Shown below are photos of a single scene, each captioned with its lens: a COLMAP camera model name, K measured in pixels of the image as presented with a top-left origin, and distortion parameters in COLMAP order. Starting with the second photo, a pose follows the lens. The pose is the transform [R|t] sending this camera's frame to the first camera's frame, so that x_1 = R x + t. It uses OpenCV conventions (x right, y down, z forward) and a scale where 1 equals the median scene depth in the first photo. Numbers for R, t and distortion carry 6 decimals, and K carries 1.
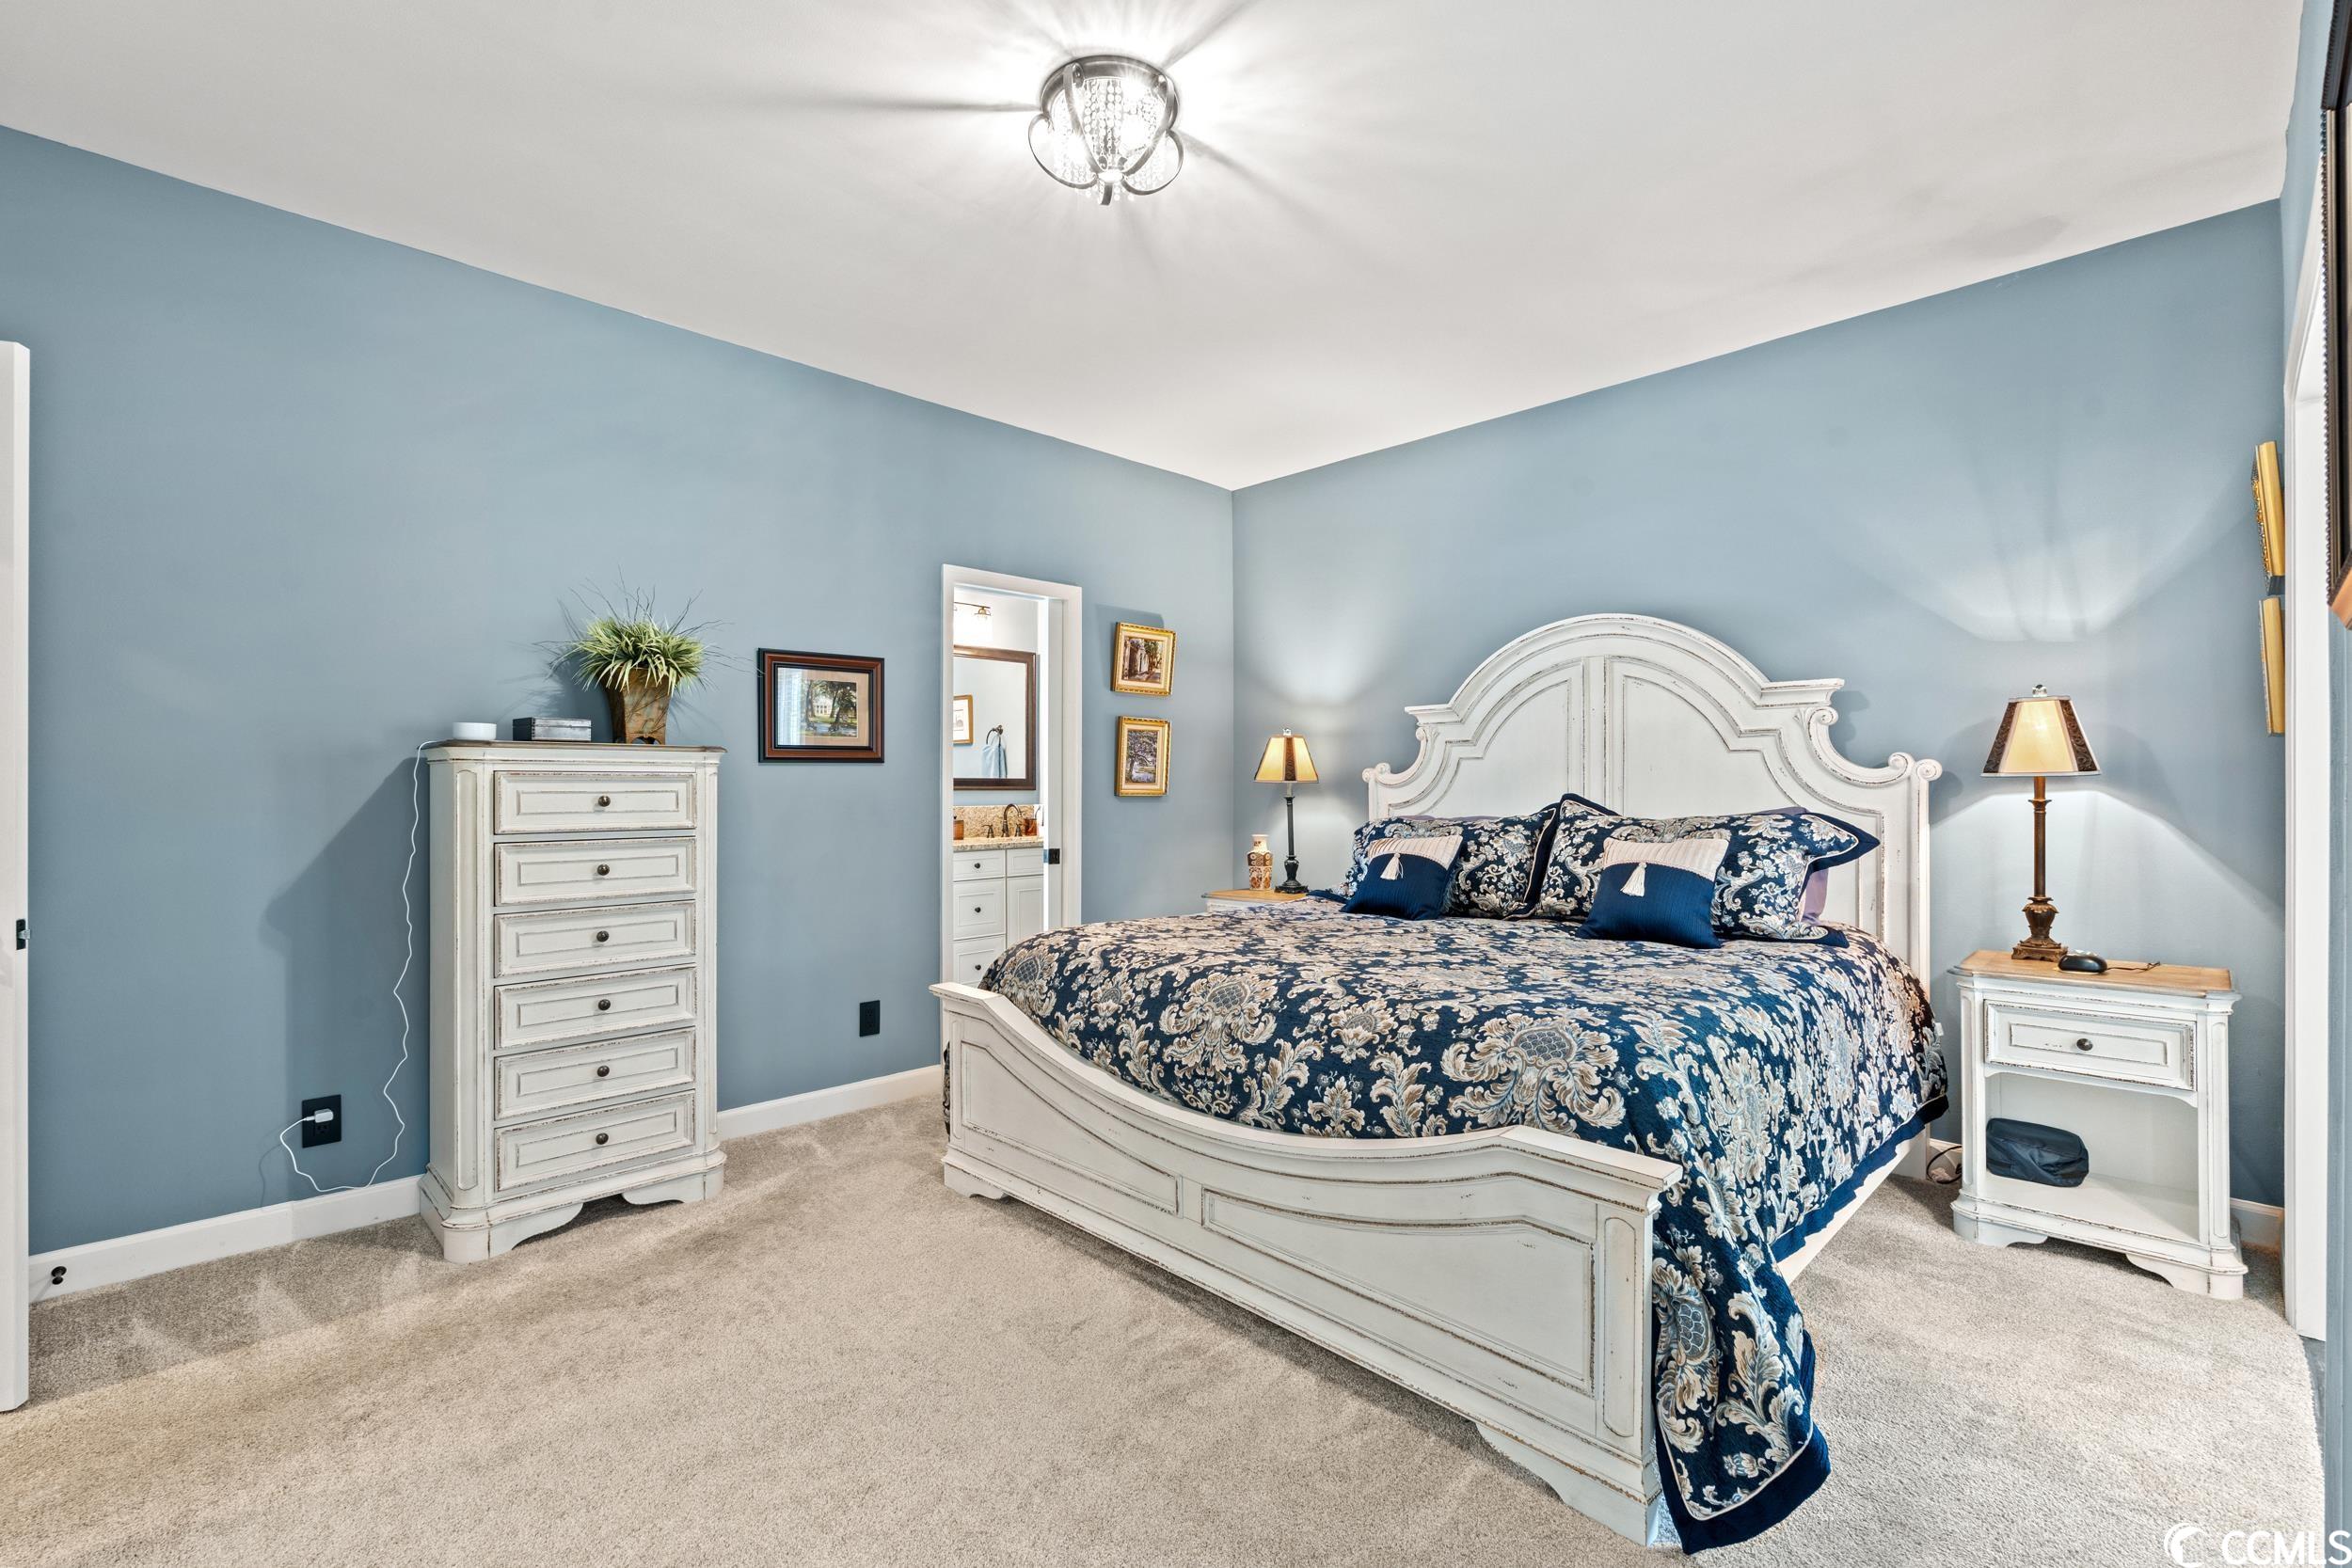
lens RADIAL K [[1043.8, 0, 1176.5], [0, 1043.8, 795.5], [0, 0, 1]] dist [-0.002670, 0.000049]
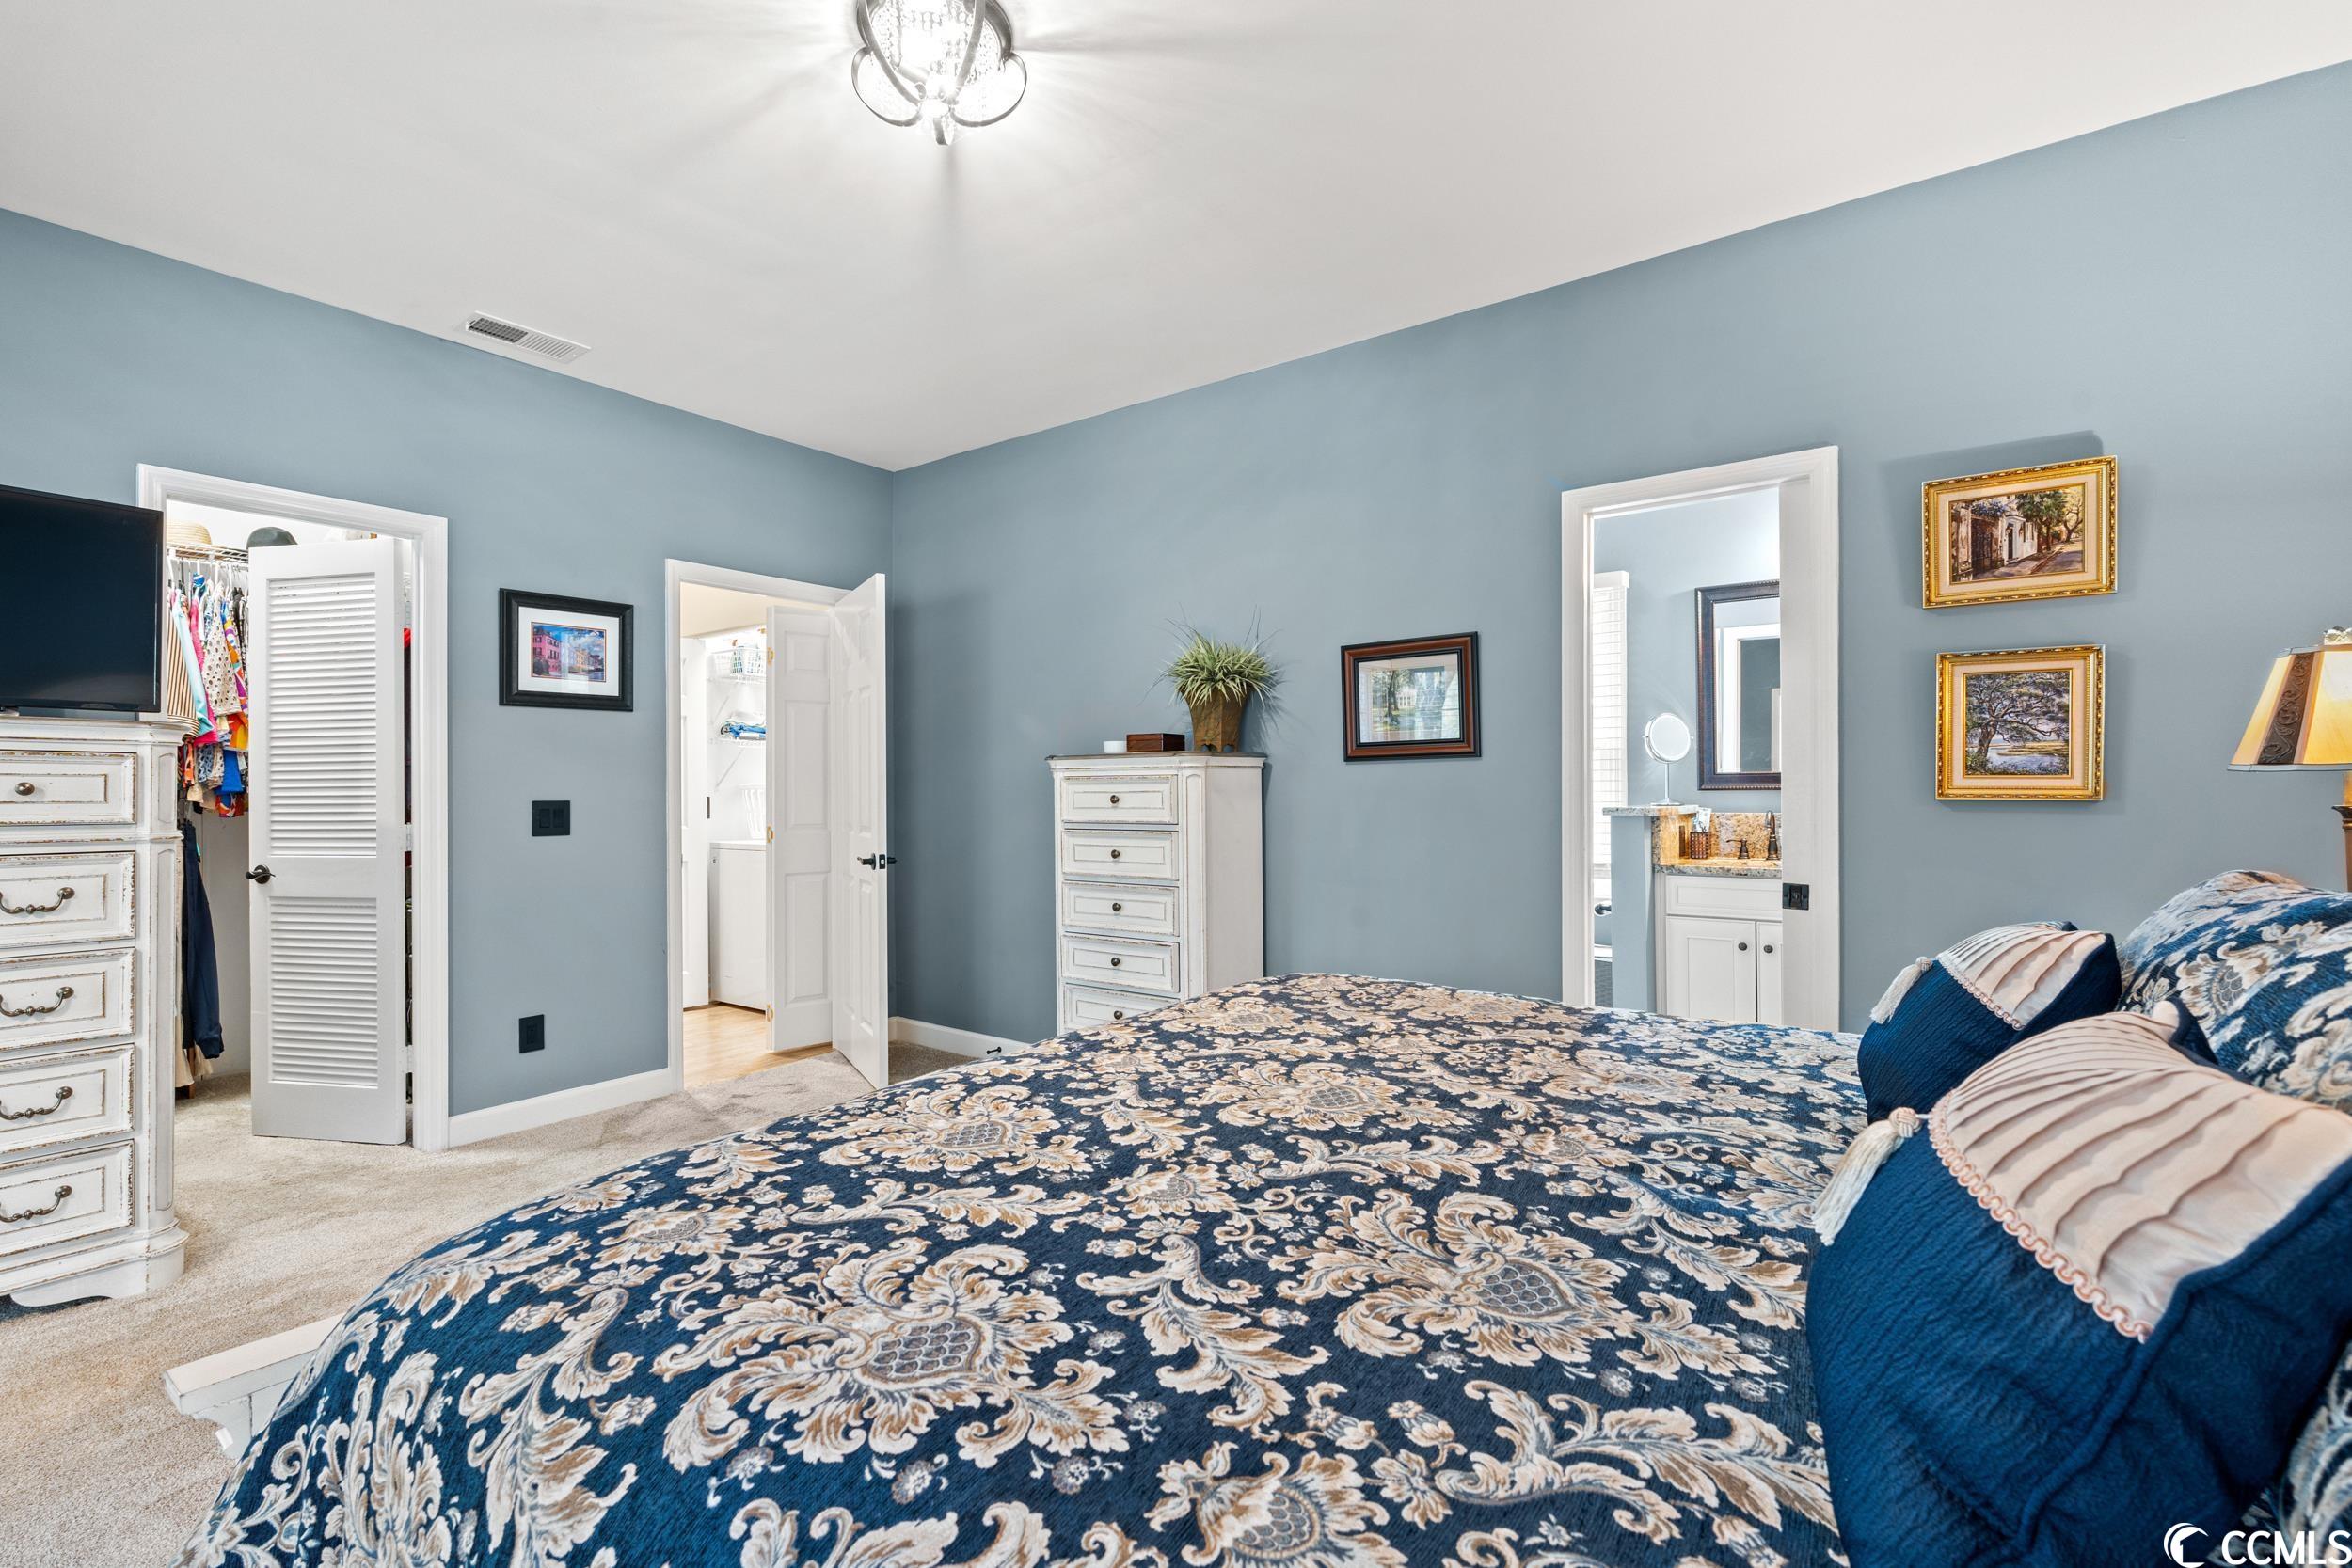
lens RADIAL K [[1043.8, 0, 1176.5], [0, 1043.8, 795.5], [0, 0, 1]] dist [-0.002670, 0.000049]
pose [[0.160648, 0.007545, -0.986983, 0.435754], [-0.001676, 0.999971, 0.007371, -0.005178], [0.987010, 0.000470, 0.160656, 0.542112]]
